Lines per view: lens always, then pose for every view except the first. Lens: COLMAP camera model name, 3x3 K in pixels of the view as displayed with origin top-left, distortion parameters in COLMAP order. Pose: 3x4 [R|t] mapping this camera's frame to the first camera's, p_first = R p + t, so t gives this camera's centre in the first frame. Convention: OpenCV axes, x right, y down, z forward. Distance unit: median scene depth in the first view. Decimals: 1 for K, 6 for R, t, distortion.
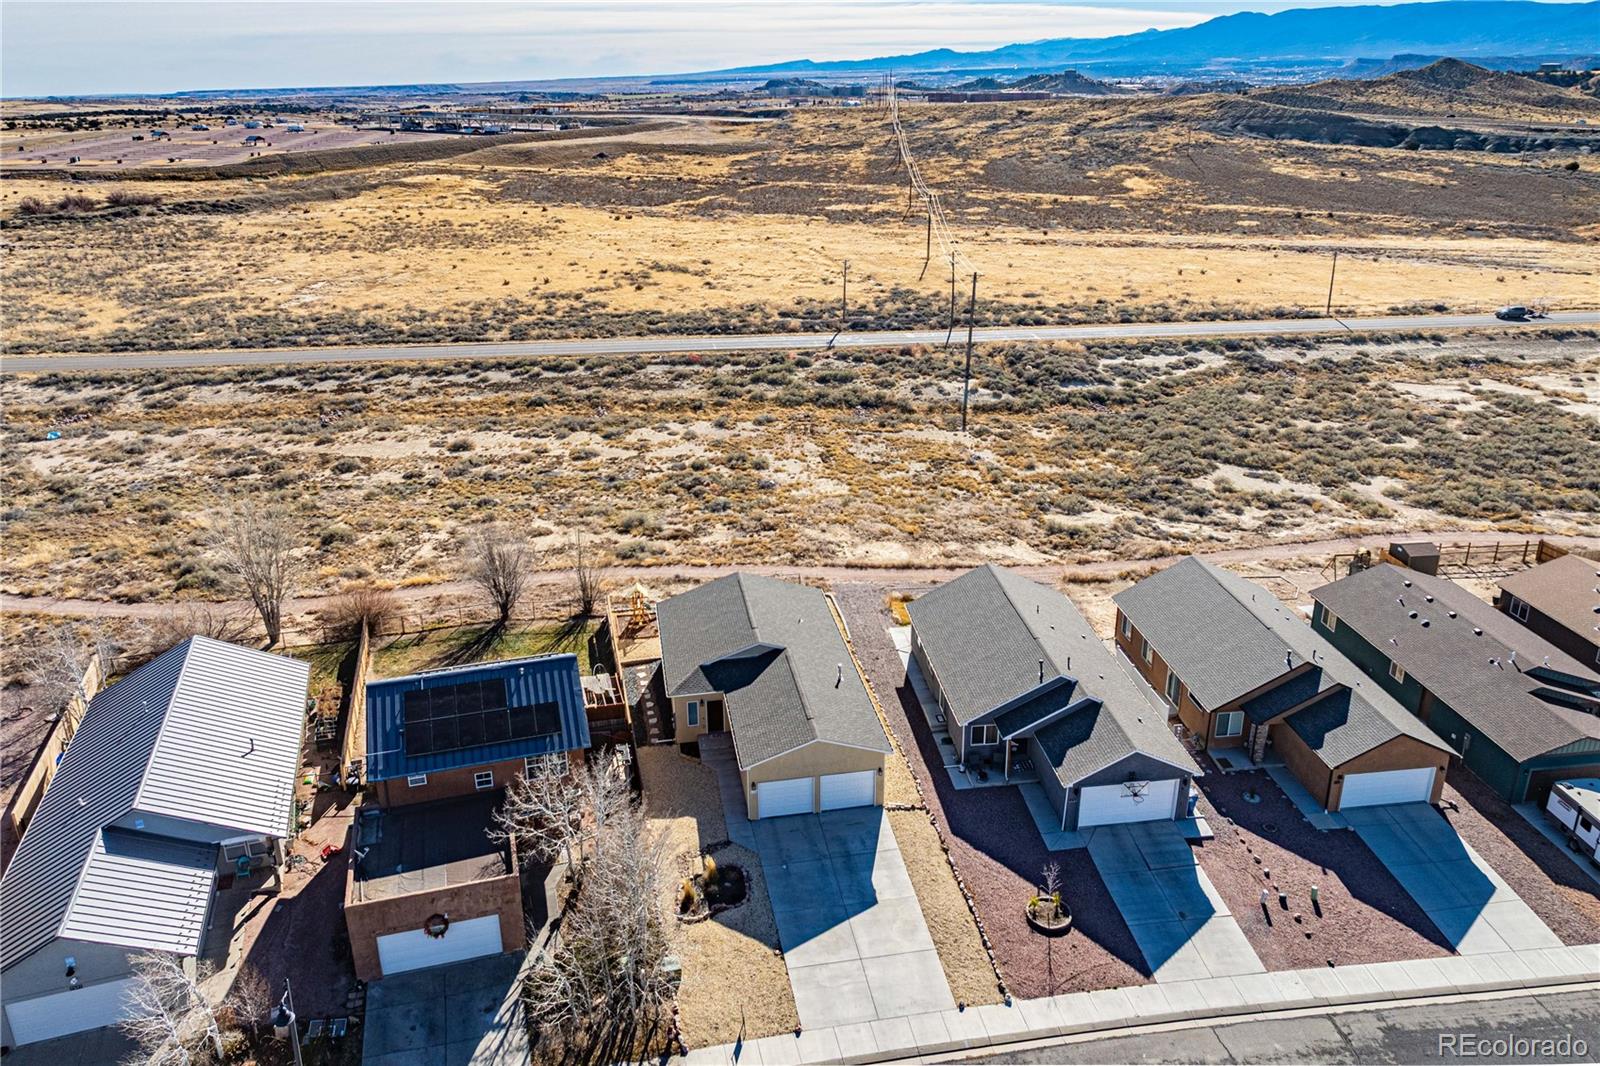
lens RADIAL K [[1134.1, 0, 795.8], [0, 1134.1, 465.0], [0, 0, 1]] dist [-0.033051, 0.017957]
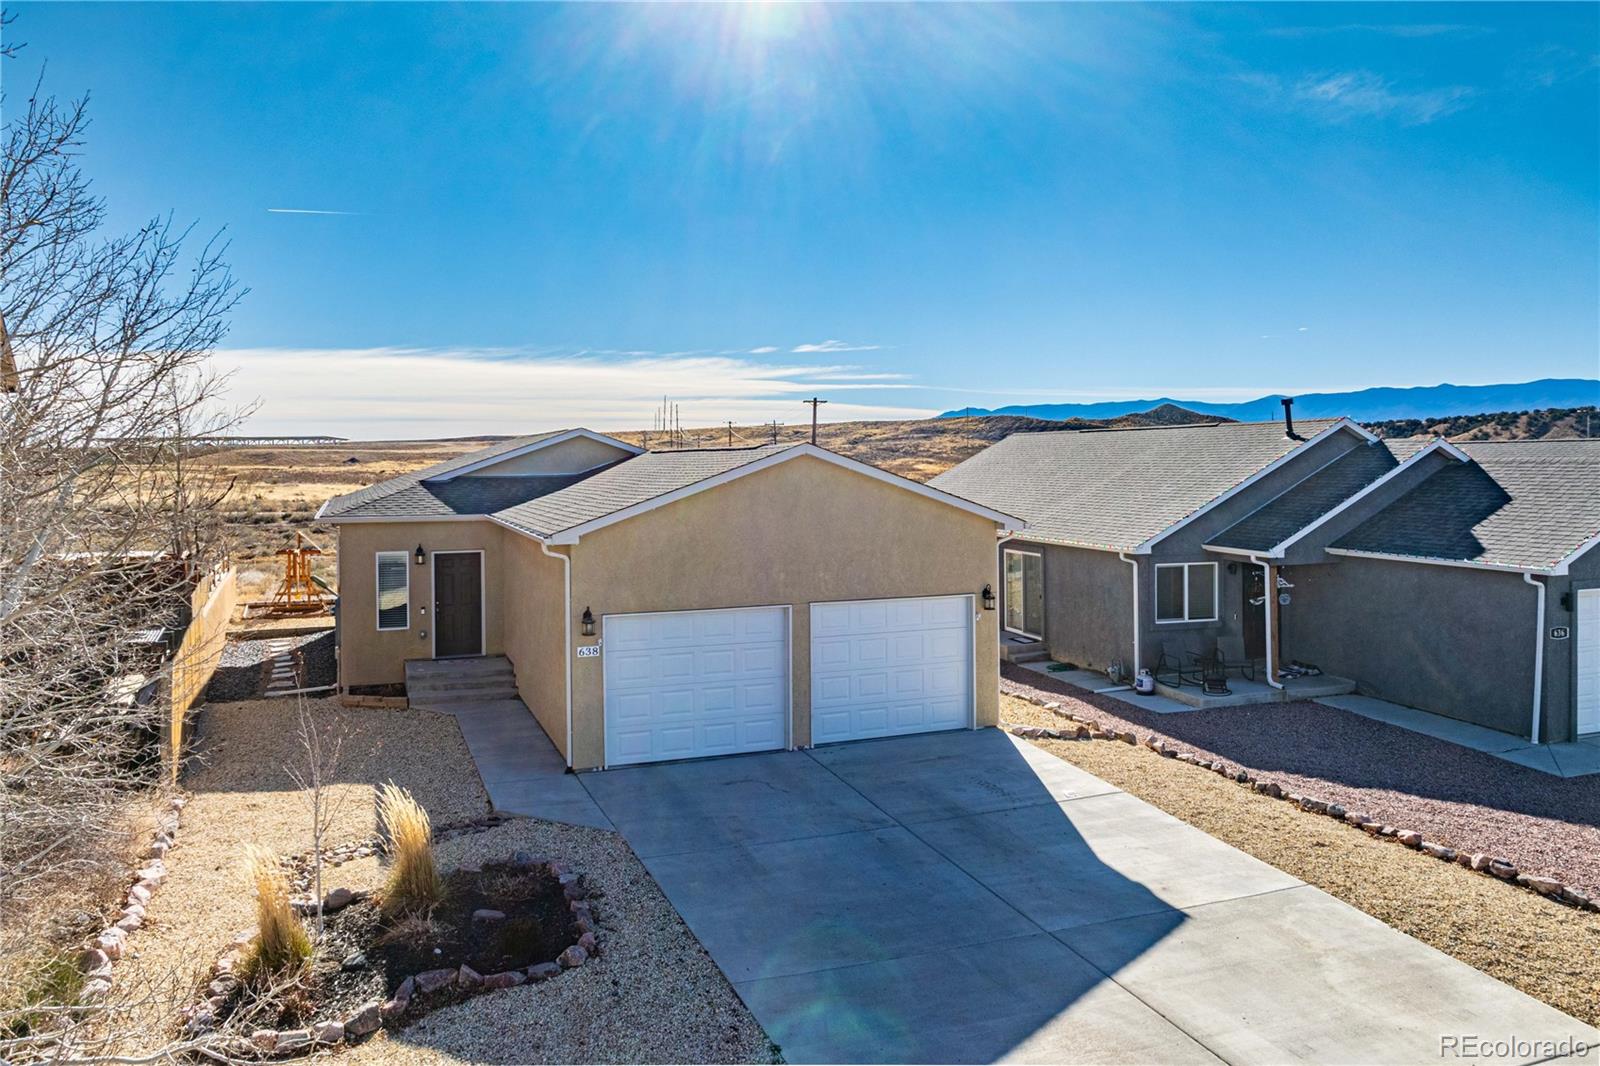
lens RADIAL K [[1134.1, 0, 795.8], [0, 1134.1, 465.0], [0, 0, 1]] dist [-0.033051, 0.017957]
pose [[0.979504, 0.001389, 0.201418, -0.038947], [0.063883, 0.946208, -0.317191, 0.303128], [-0.191024, 0.323557, 0.926726, 0.640819]]
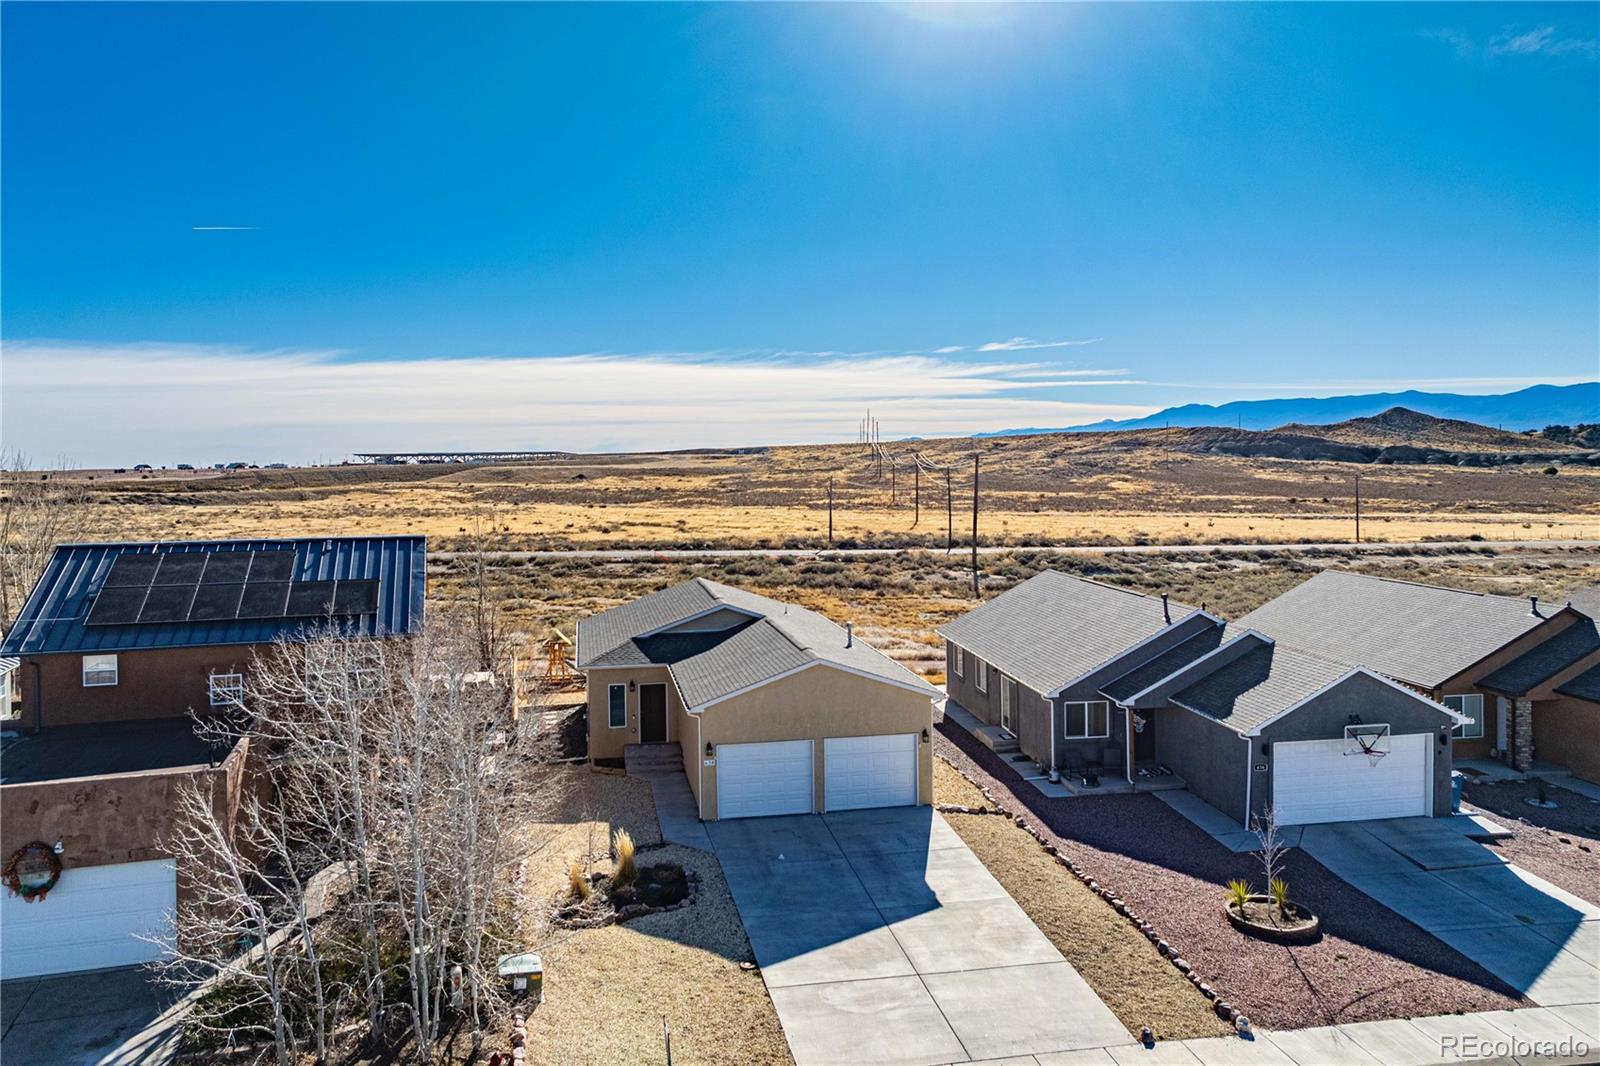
lens RADIAL K [[1134.1, 0, 795.8], [0, 1134.1, 465.0], [0, 0, 1]] dist [-0.033051, 0.017957]
pose [[0.999841, -0.001730, 0.017765, -0.002711], [0.007390, 0.946105, -0.323775, 0.298271], [-0.016248, 0.323854, 0.945967, 0.362529]]
